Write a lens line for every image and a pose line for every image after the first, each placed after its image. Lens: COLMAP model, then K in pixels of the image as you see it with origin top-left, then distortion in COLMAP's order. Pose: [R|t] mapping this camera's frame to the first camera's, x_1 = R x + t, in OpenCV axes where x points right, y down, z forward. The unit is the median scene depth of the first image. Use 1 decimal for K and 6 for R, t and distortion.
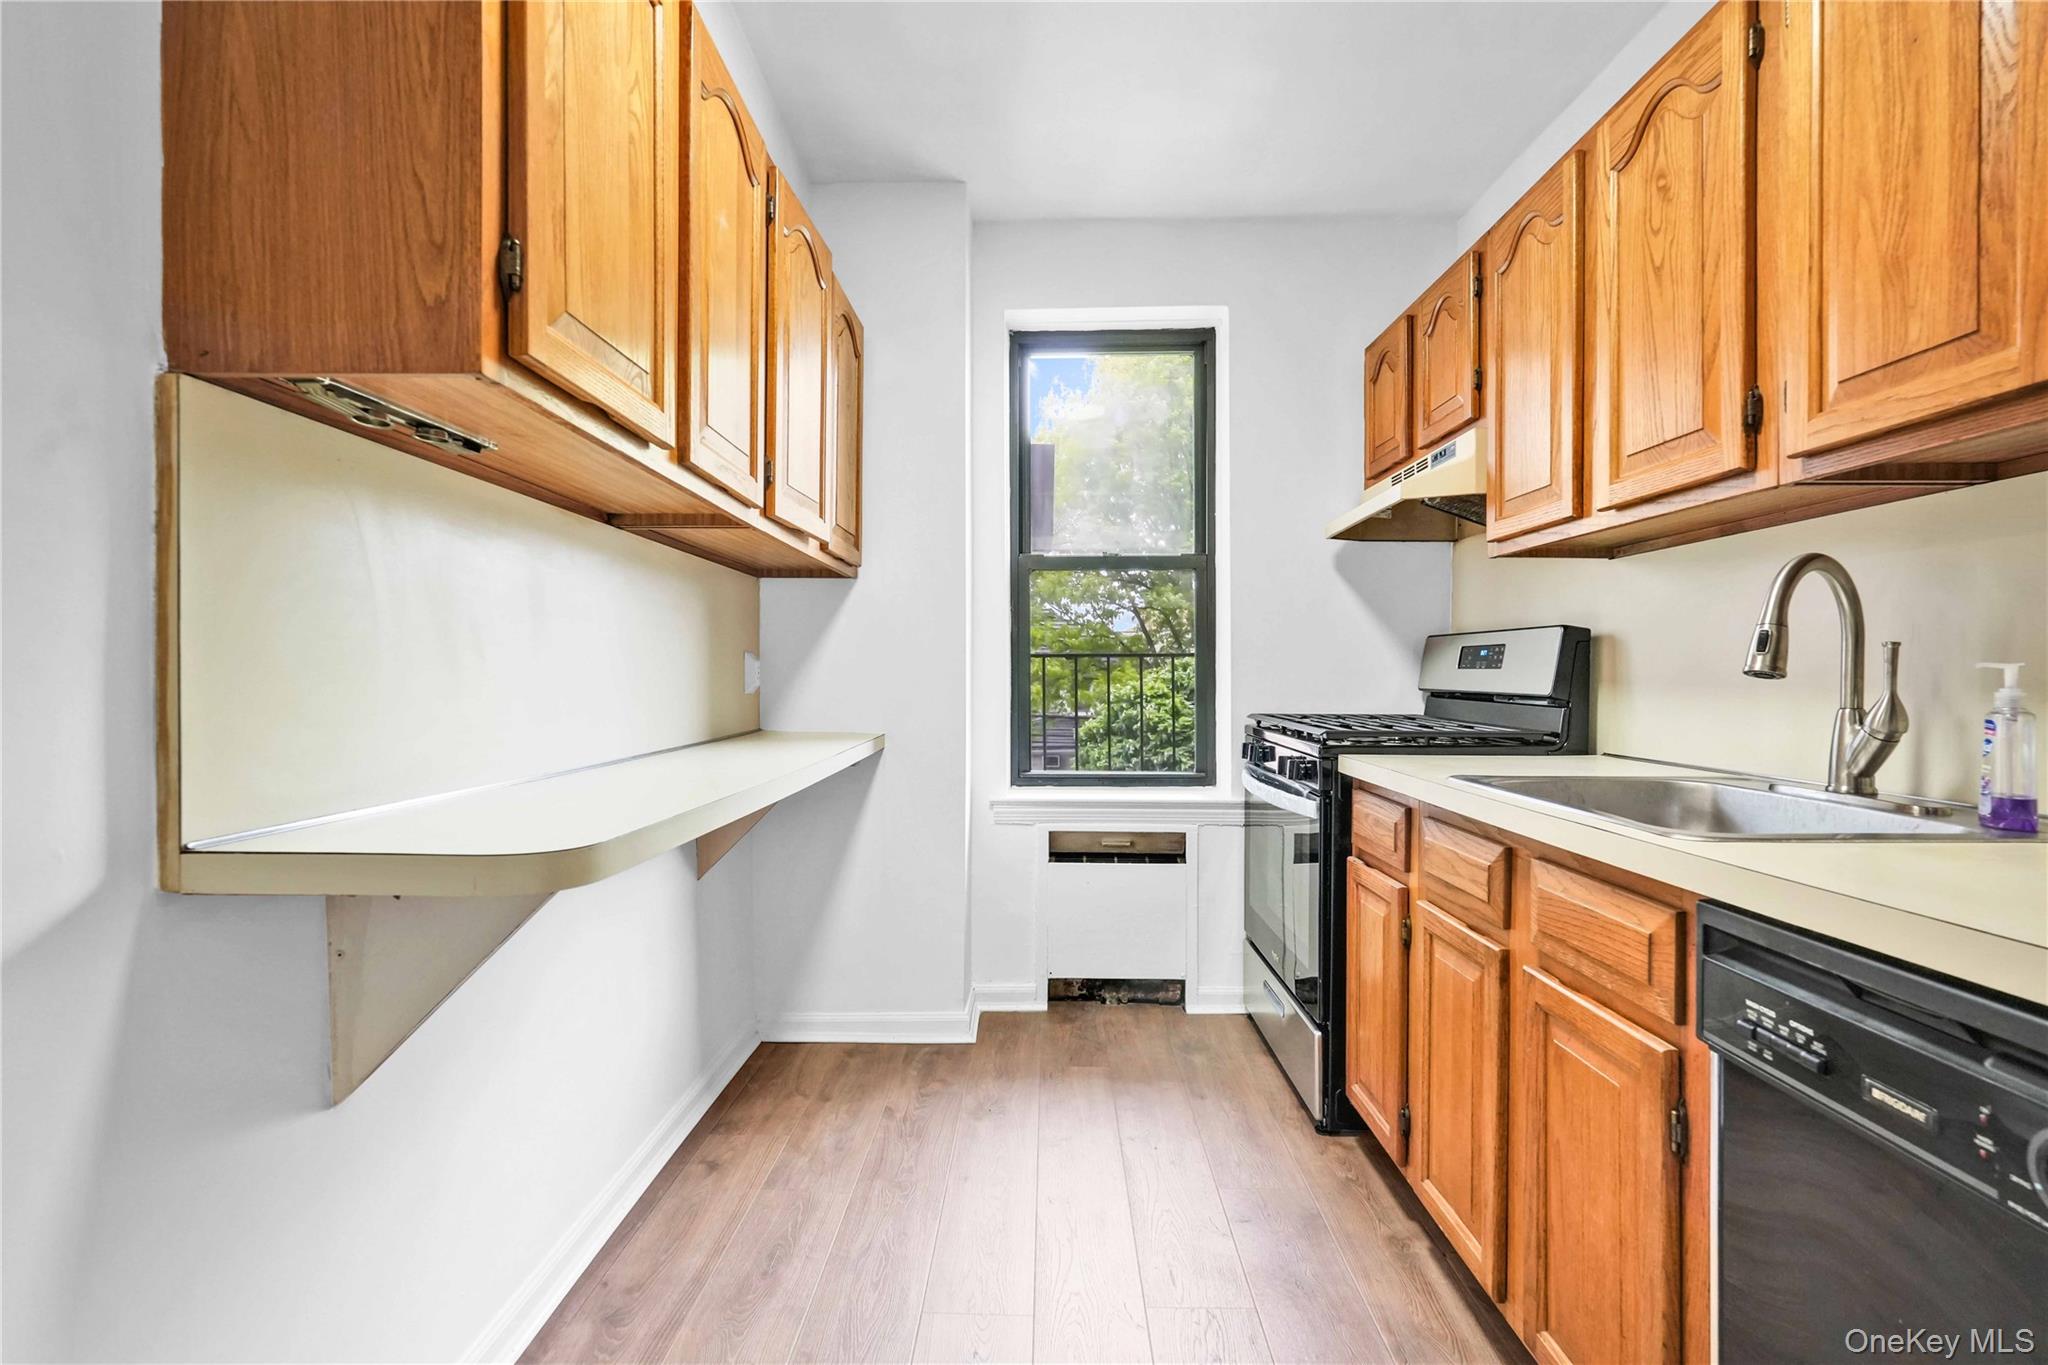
lens RADIAL K [[926.4, 0, 1024.0], [0, 926.4, 682.5], [0, 0, 1]] dist [-0.014819, 0.010366]
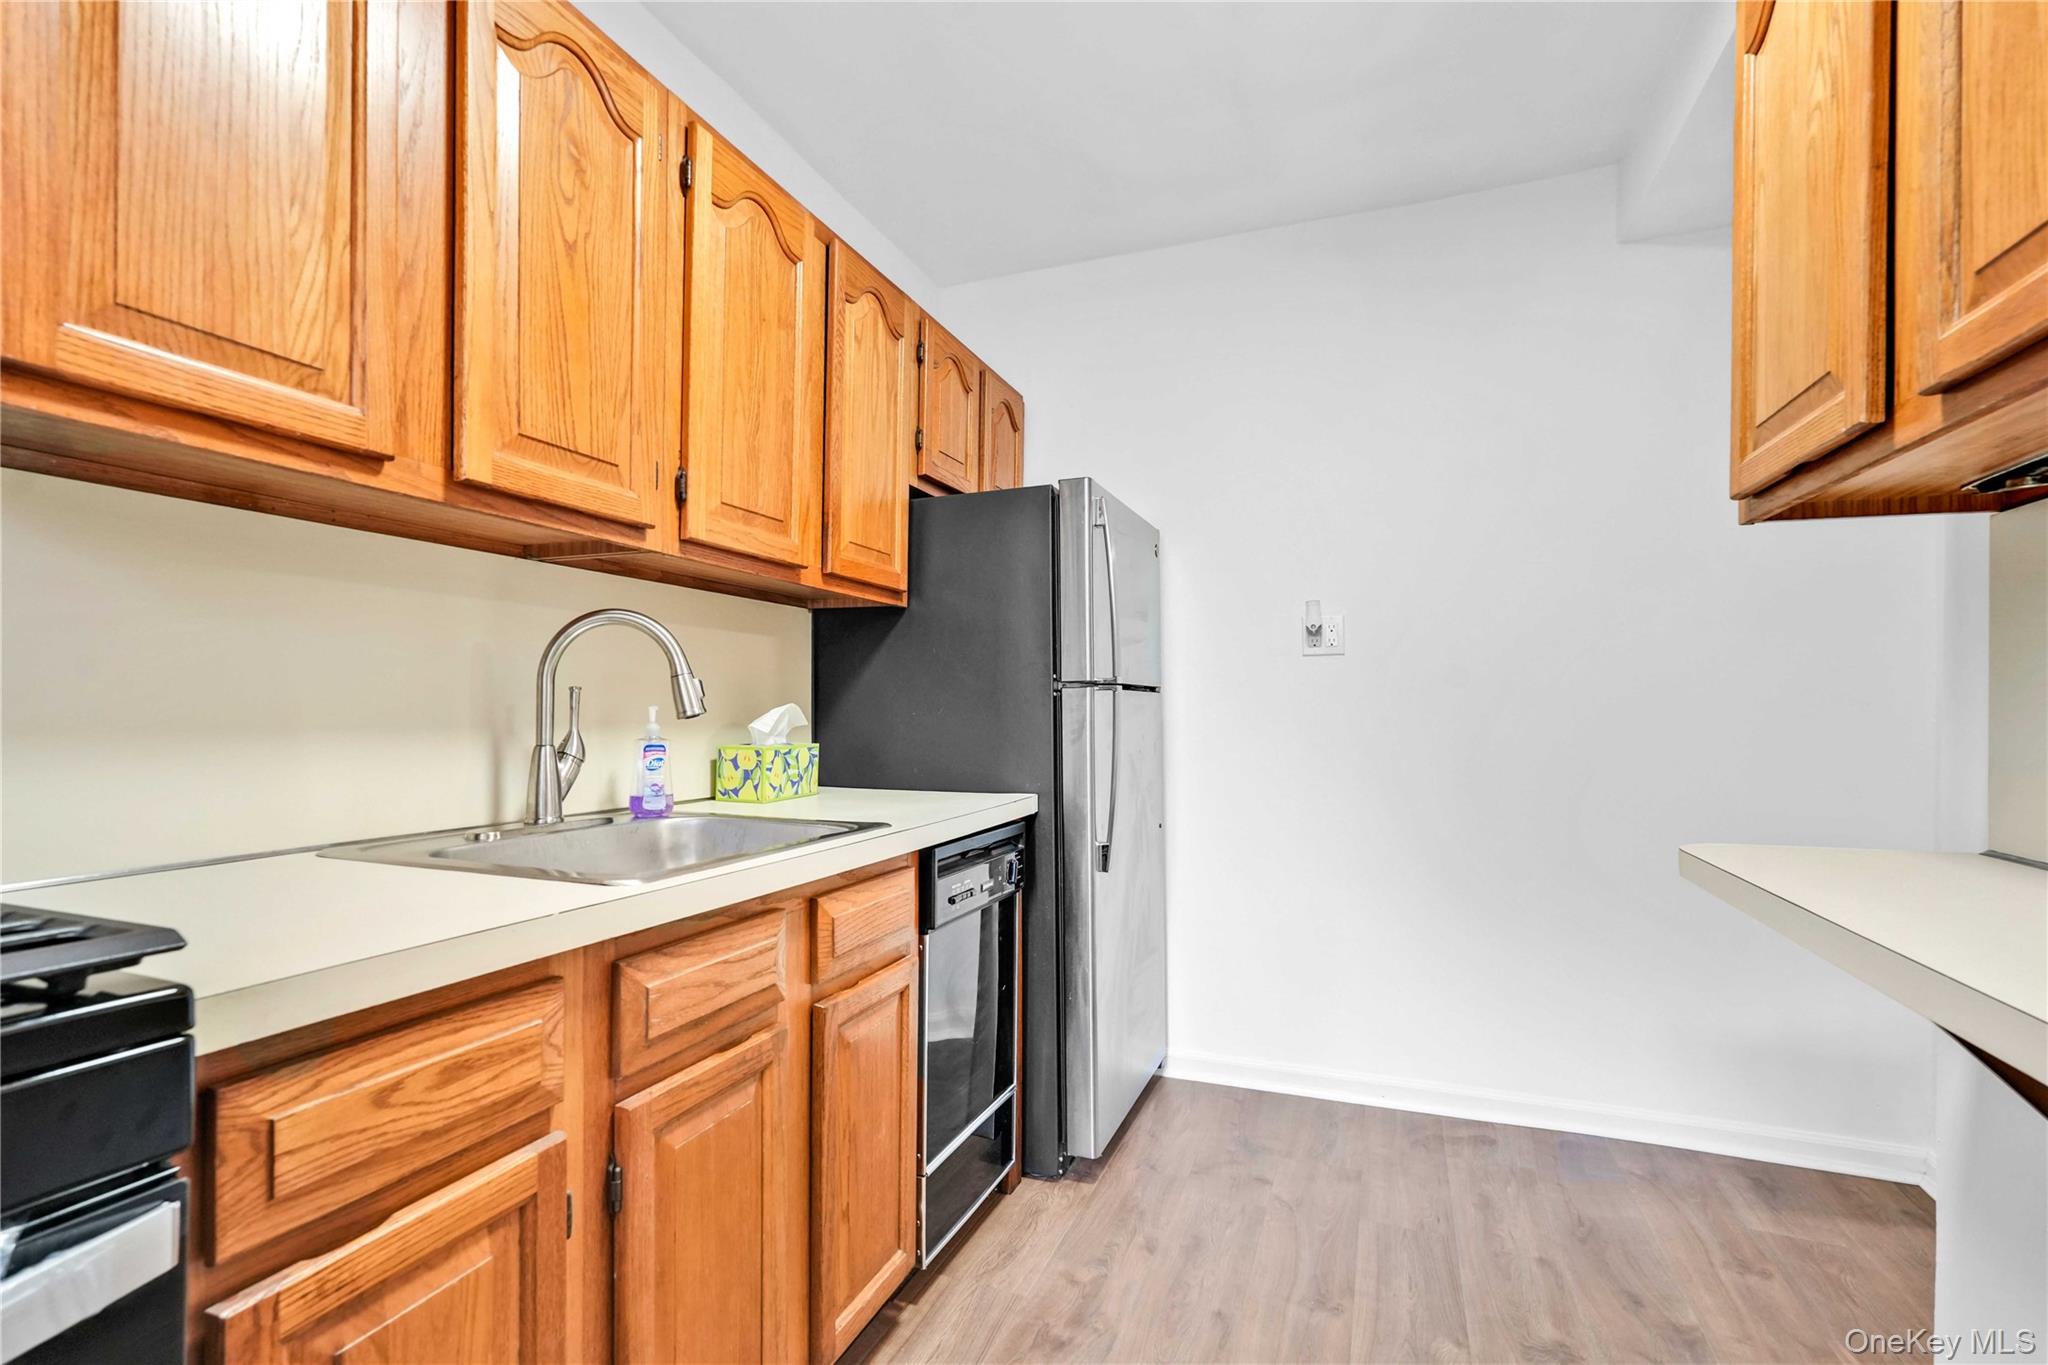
lens RADIAL K [[953.7, 0, 1024.6], [0, 953.7, 709.4], [0, 0, 1]] dist [-0.000973, -0.000023]
pose [[-0.941078, -0.009468, 0.338056, -0.013570], [-0.006257, 0.999924, 0.010588, -0.022115], [-0.338131, 0.007849, -0.941066, 1.355060]]
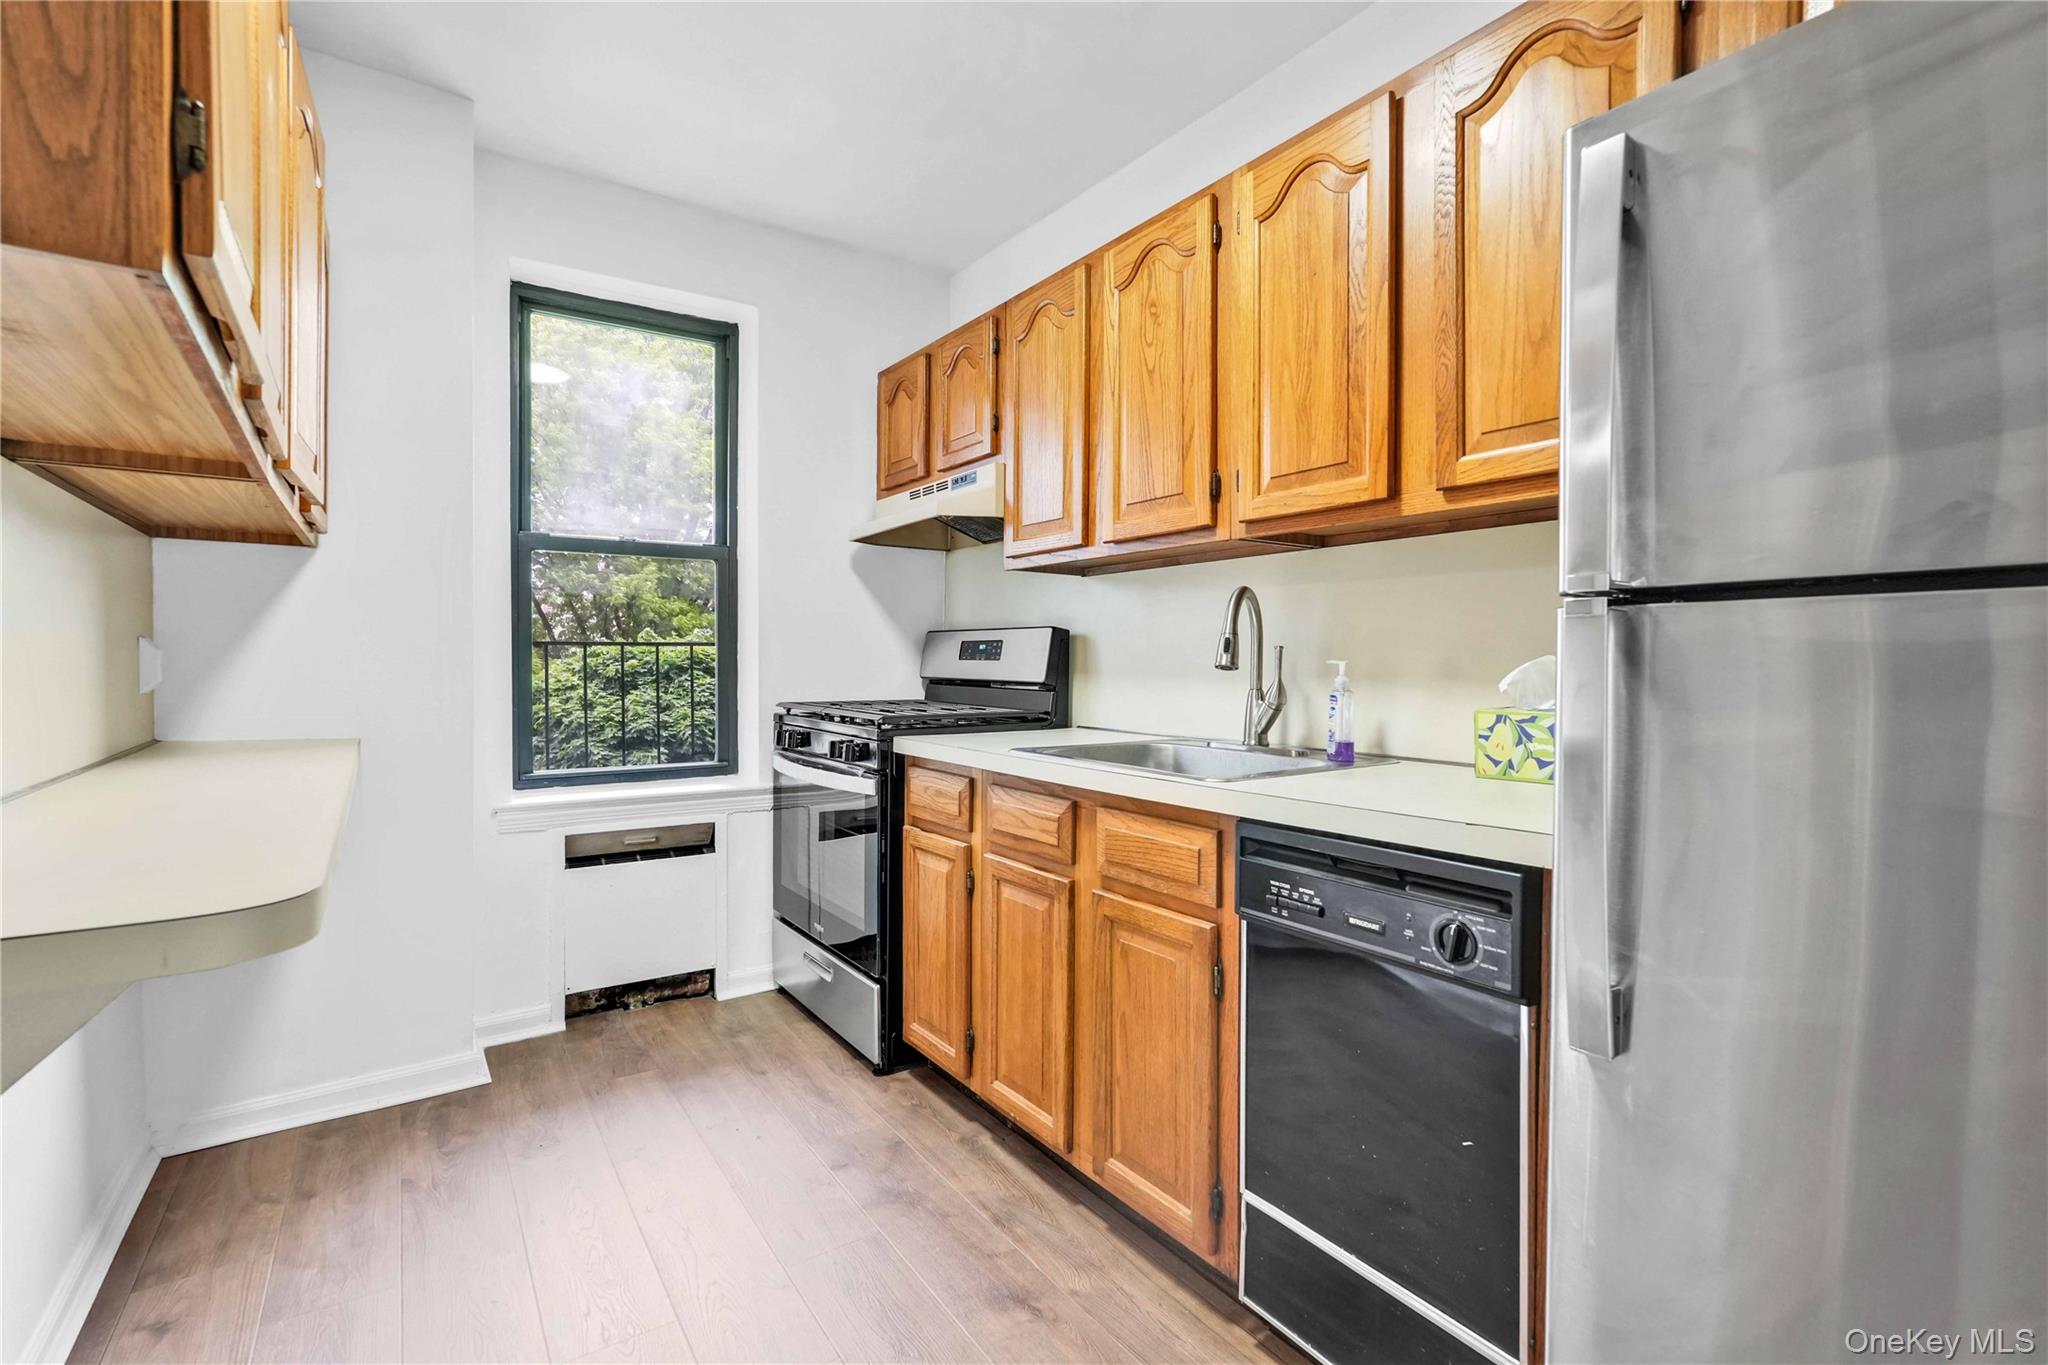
lens RADIAL K [[912.6, 0, 1021.9], [0, 912.6, 677.5], [0, 0, 1]] dist [-0.014667, 0.009446]
pose [[0.815878, -0.009858, 0.578140, -0.206391], [0.004686, 0.999935, 0.010437, -0.006415], [-0.578205, -0.005807, 0.815871, -0.000073]]
